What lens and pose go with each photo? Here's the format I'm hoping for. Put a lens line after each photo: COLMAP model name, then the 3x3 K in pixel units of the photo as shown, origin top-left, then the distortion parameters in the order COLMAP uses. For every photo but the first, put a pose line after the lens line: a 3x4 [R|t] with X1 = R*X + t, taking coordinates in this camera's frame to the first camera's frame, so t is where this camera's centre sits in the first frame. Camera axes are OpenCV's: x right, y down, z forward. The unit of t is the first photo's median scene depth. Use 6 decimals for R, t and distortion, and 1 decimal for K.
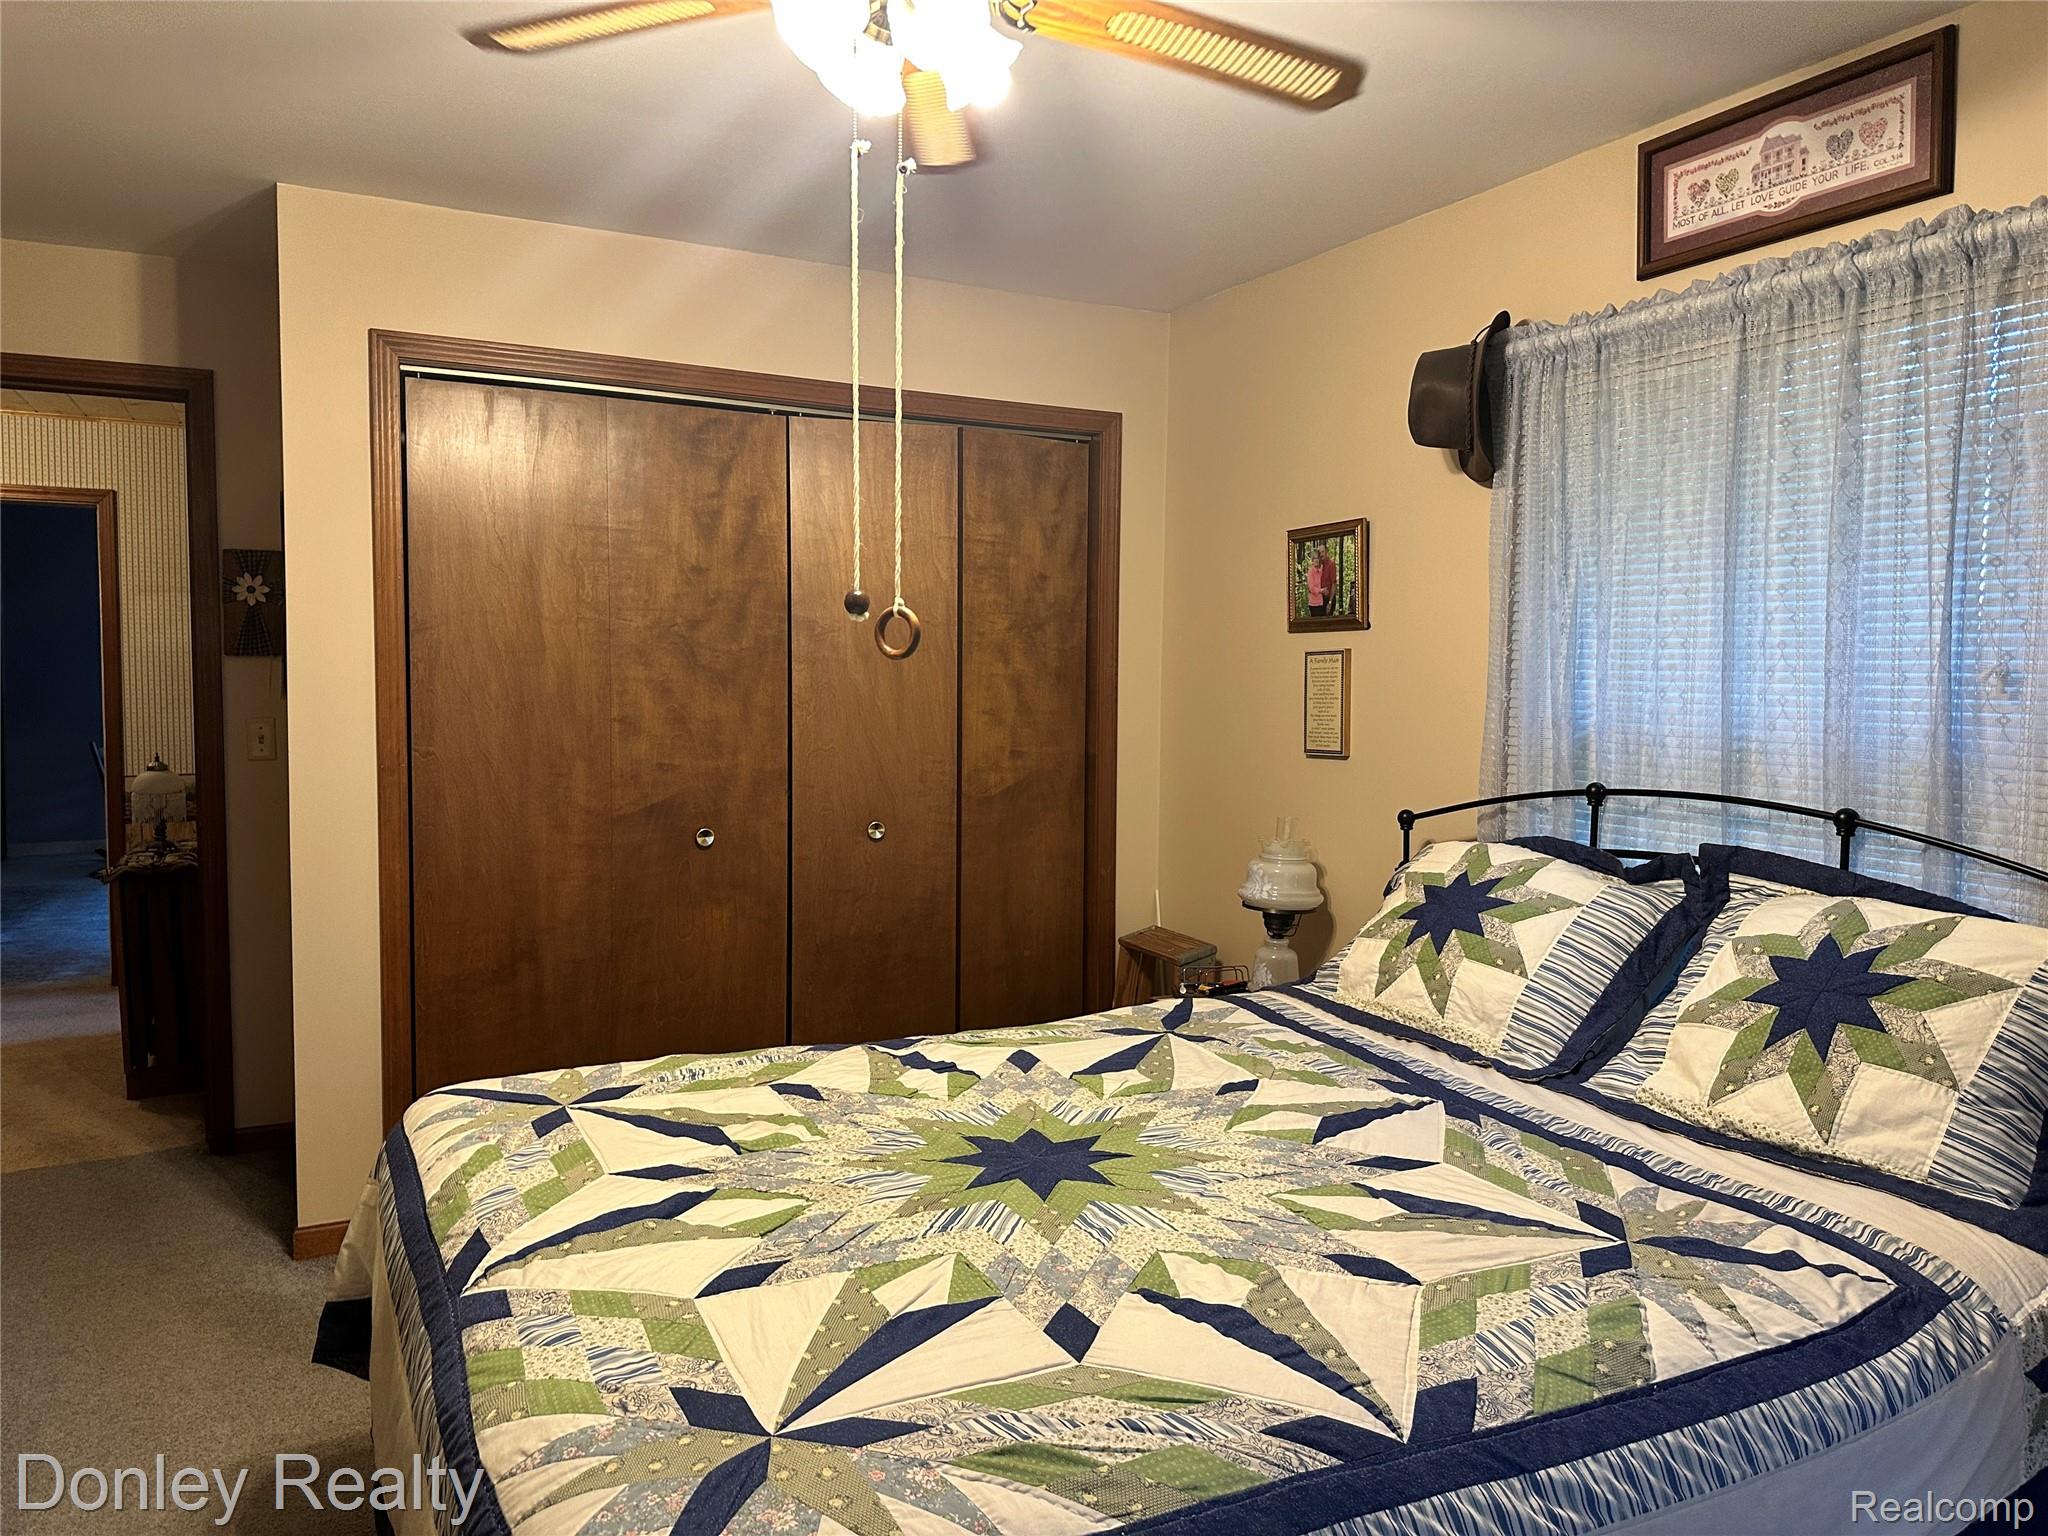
lens RADIAL K [[1431.7, 0, 1038.8], [0, 1431.7, 749.0], [0, 0, 1]] dist [0.091034, -0.108087]
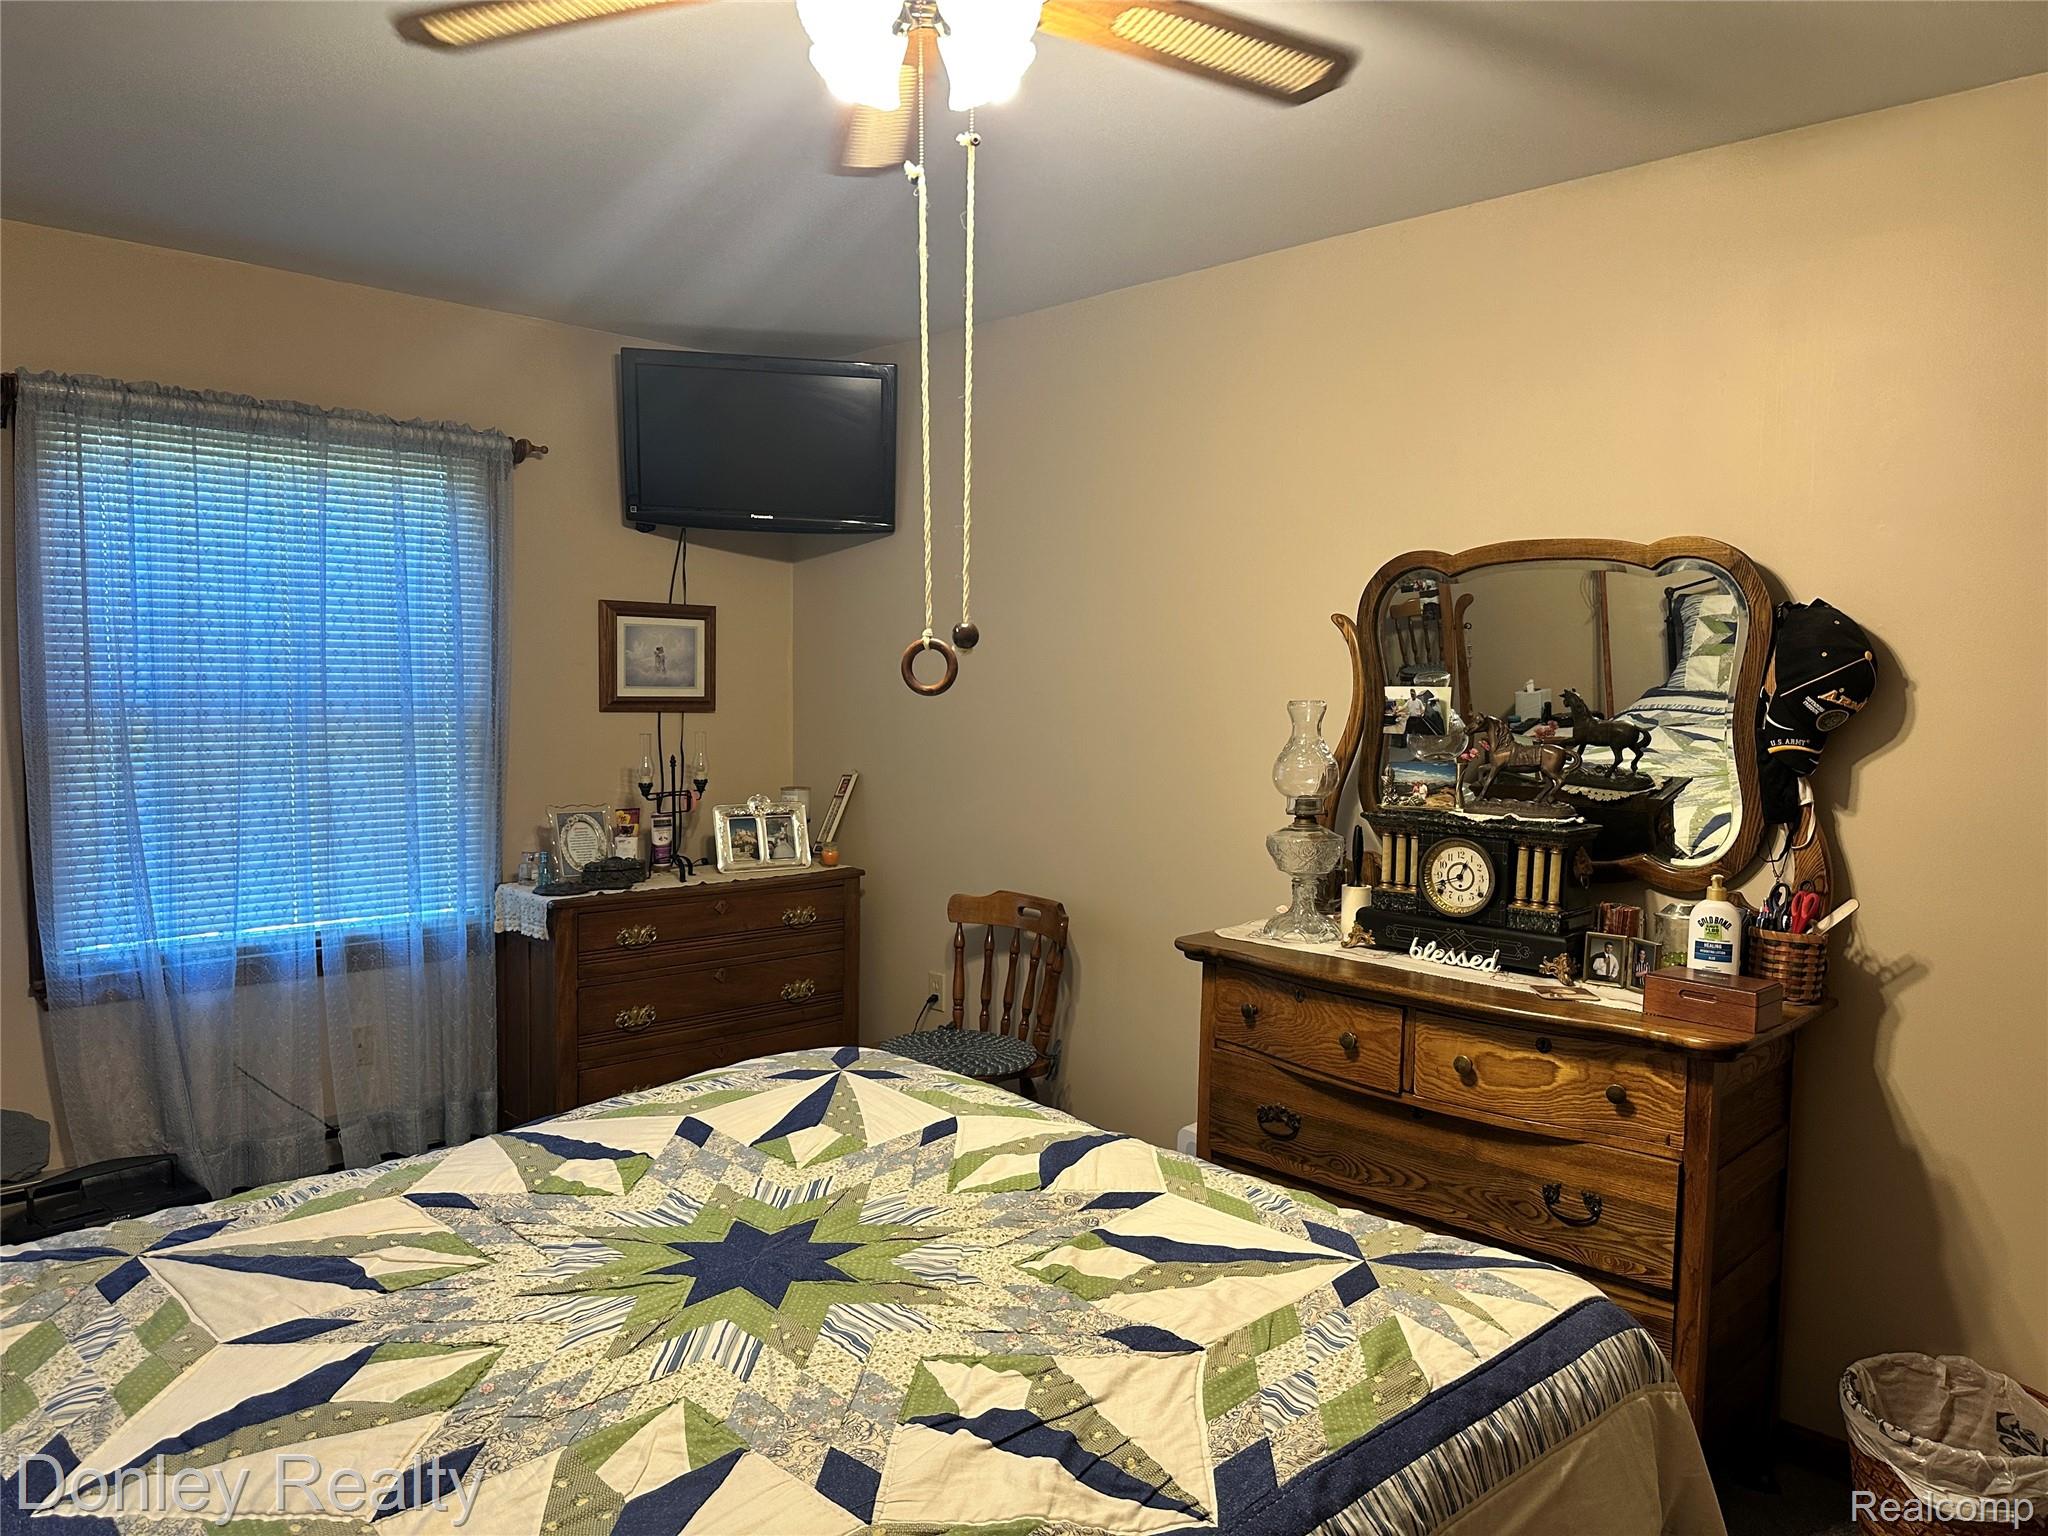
lens RADIAL K [[1431.7, 0, 1031.5], [0, 1431.7, 767.5], [0, 0, 1]] dist [0.091034, -0.108087]
pose [[-0.954208, -0.008085, -0.299033, 0.082271], [-0.048011, 0.990815, 0.126413, -0.104173], [0.295265, 0.134981, -0.945832, 1.438961]]
